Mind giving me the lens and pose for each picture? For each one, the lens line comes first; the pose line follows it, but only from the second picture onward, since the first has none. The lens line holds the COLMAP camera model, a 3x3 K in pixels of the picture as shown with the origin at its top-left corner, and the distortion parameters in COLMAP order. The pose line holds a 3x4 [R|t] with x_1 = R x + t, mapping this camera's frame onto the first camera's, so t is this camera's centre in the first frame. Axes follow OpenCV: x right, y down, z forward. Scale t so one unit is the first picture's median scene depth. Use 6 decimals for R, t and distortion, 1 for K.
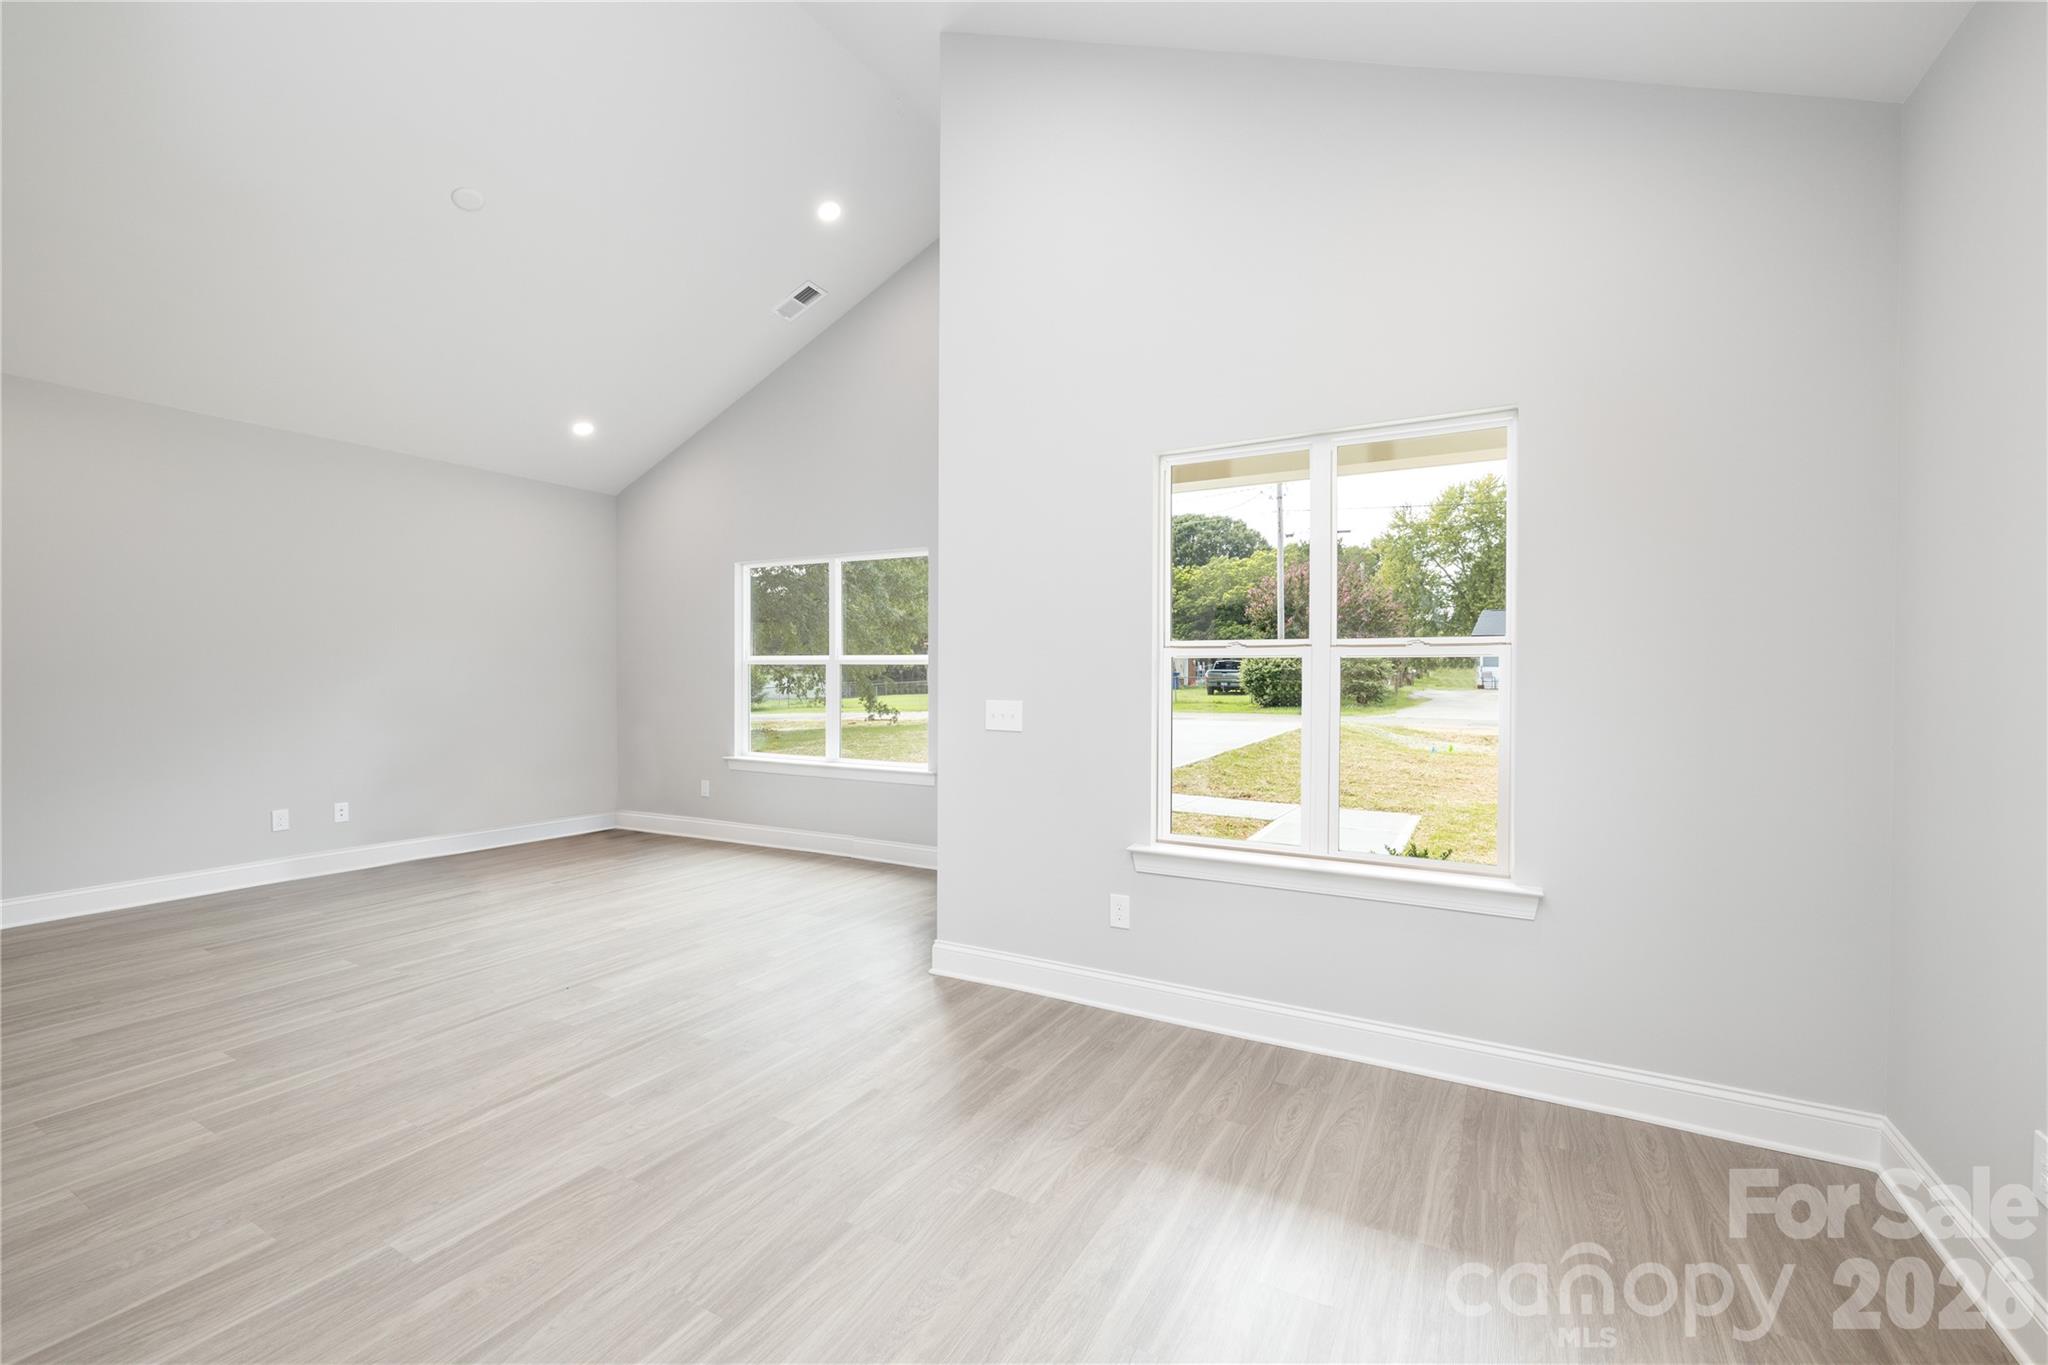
lens RADIAL K [[861.1, 0, 1027.5], [0, 861.1, 685.9], [0, 0, 1]] dist [-0.001489, 0.000382]
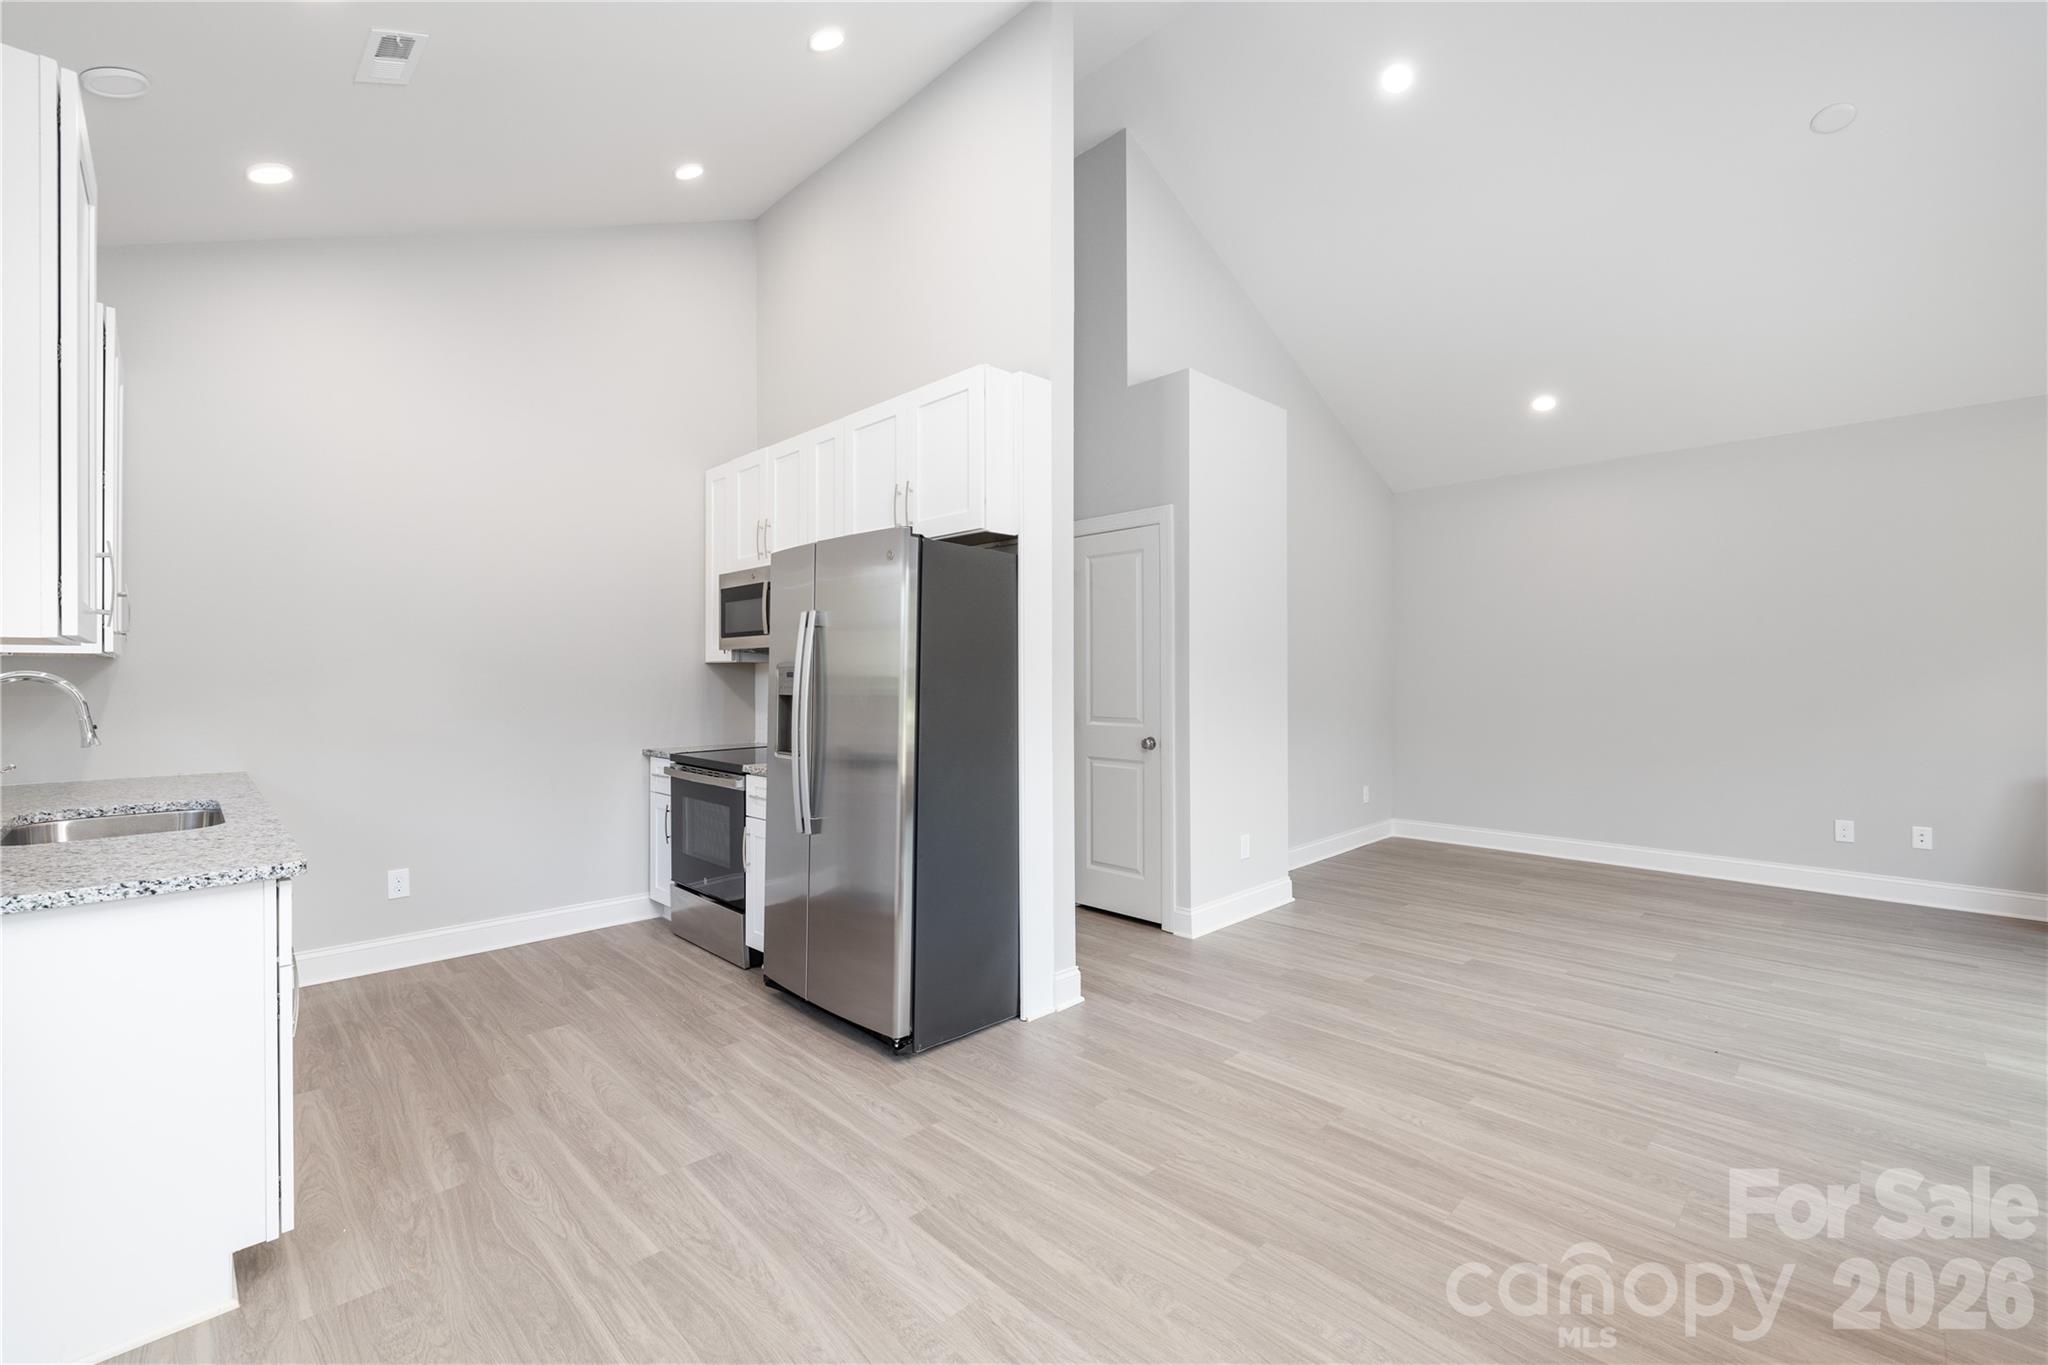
lens RADIAL K [[857.6, 0, 1025.8], [0, 857.6, 673.6], [0, 0, 1]] dist [-0.001191, 0.000181]
pose [[-0.277294, -0.004124, -0.960776, 0.452964], [-0.015940, 0.999873, 0.000309, -0.008369], [0.960653, 0.015401, -0.277325, 0.569246]]
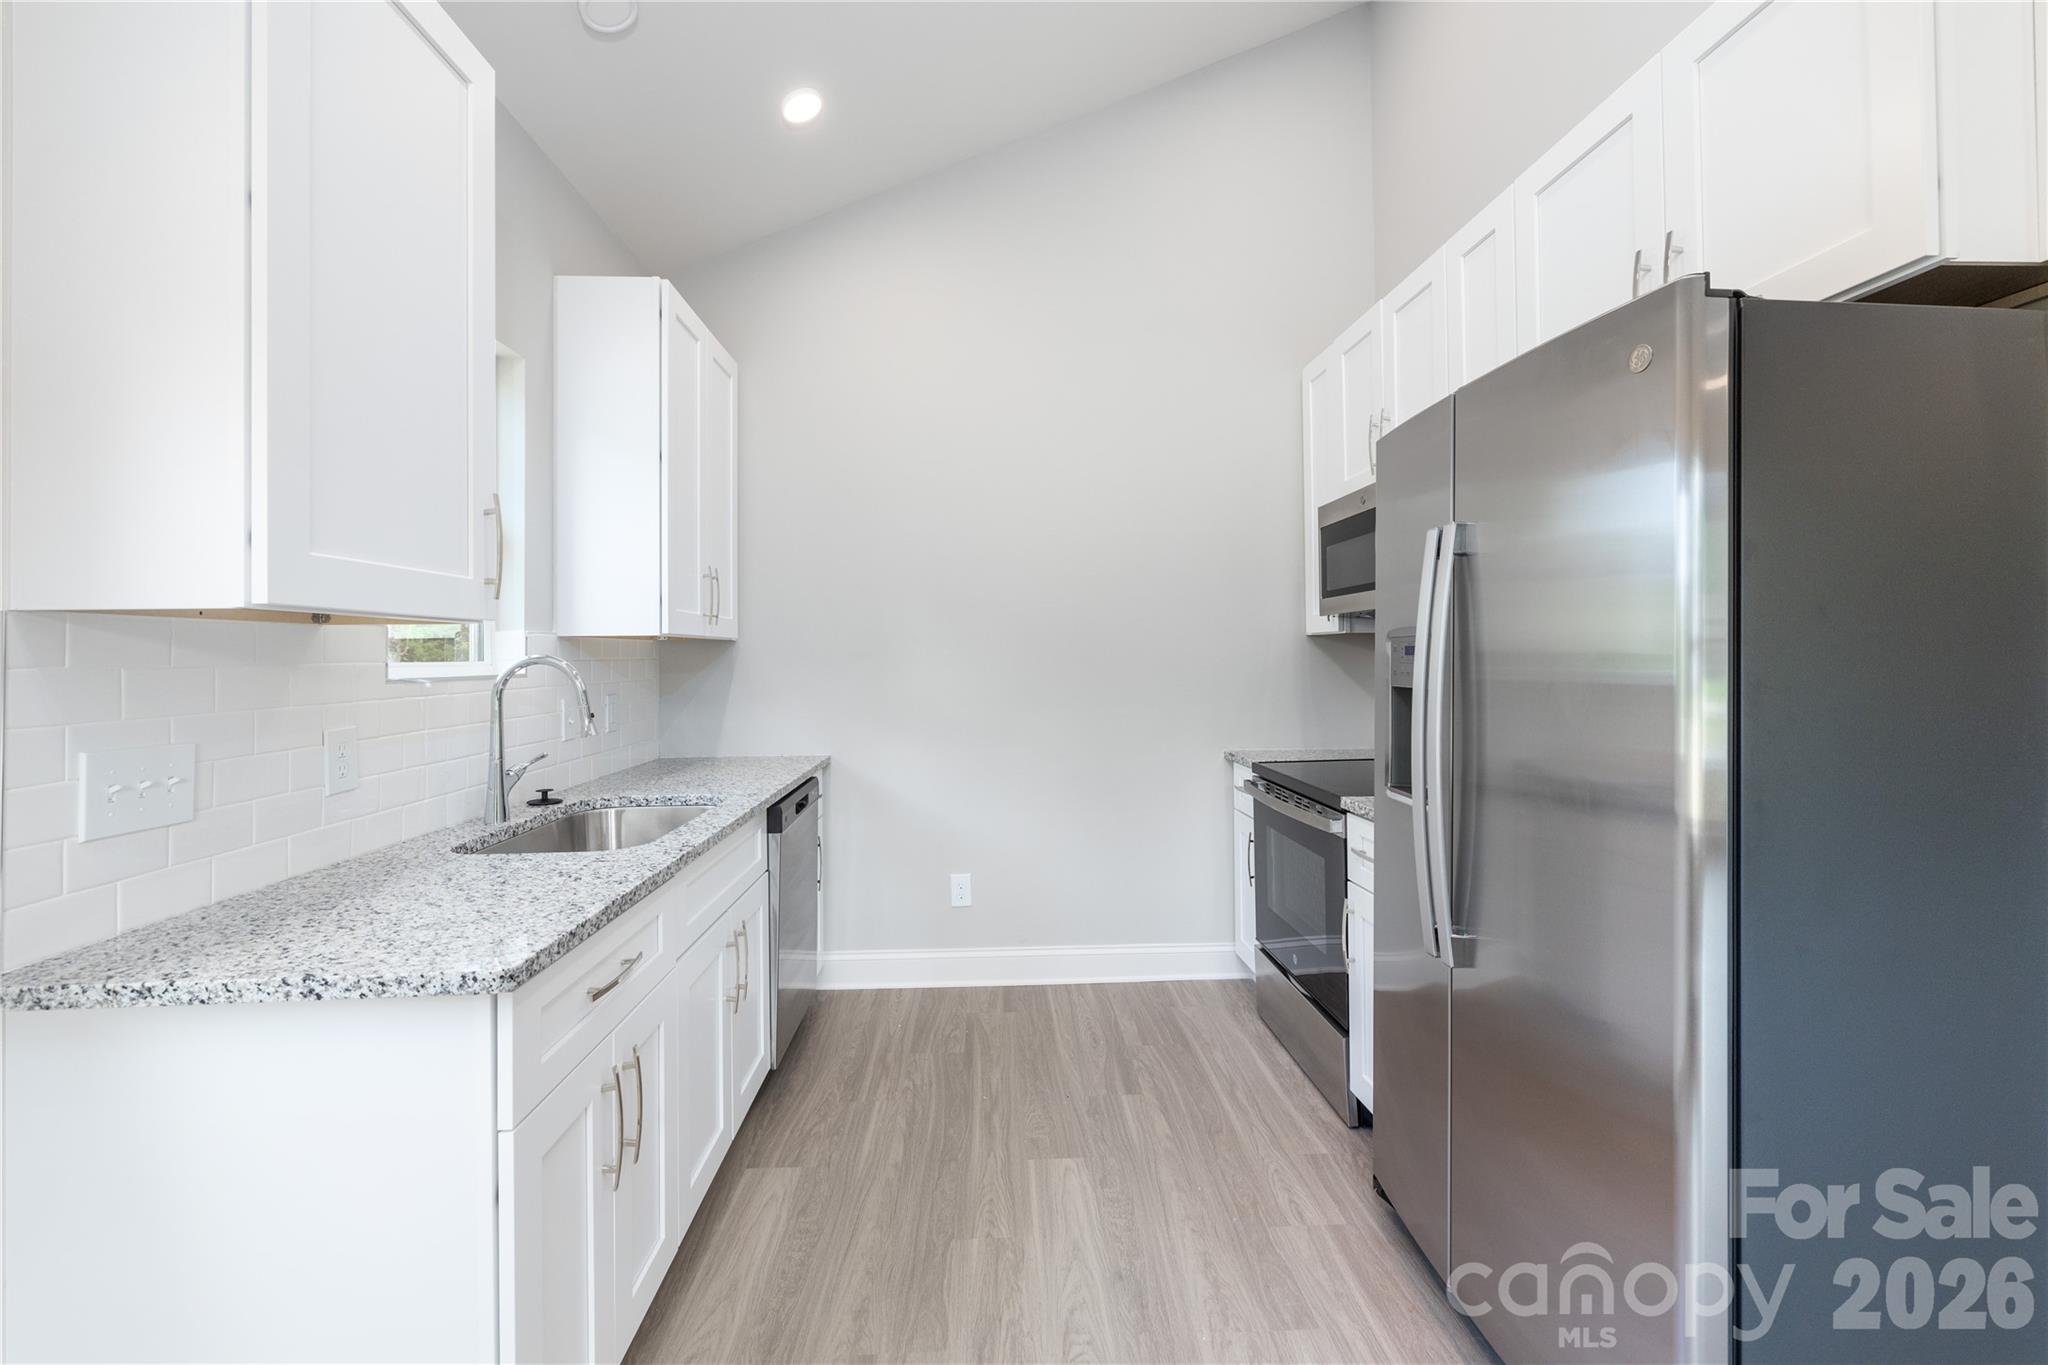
lens RADIAL K [[869.8, 0, 1029.2], [0, 869.8, 641.9], [0, 0, 1]] dist [0.000862, 0.000327]
pose [[-0.845097, -0.003578, -0.534600, 0.092766], [-0.002770, 0.999993, -0.002313, -0.005901], [0.534605, -0.000474, -0.845102, 0.378095]]
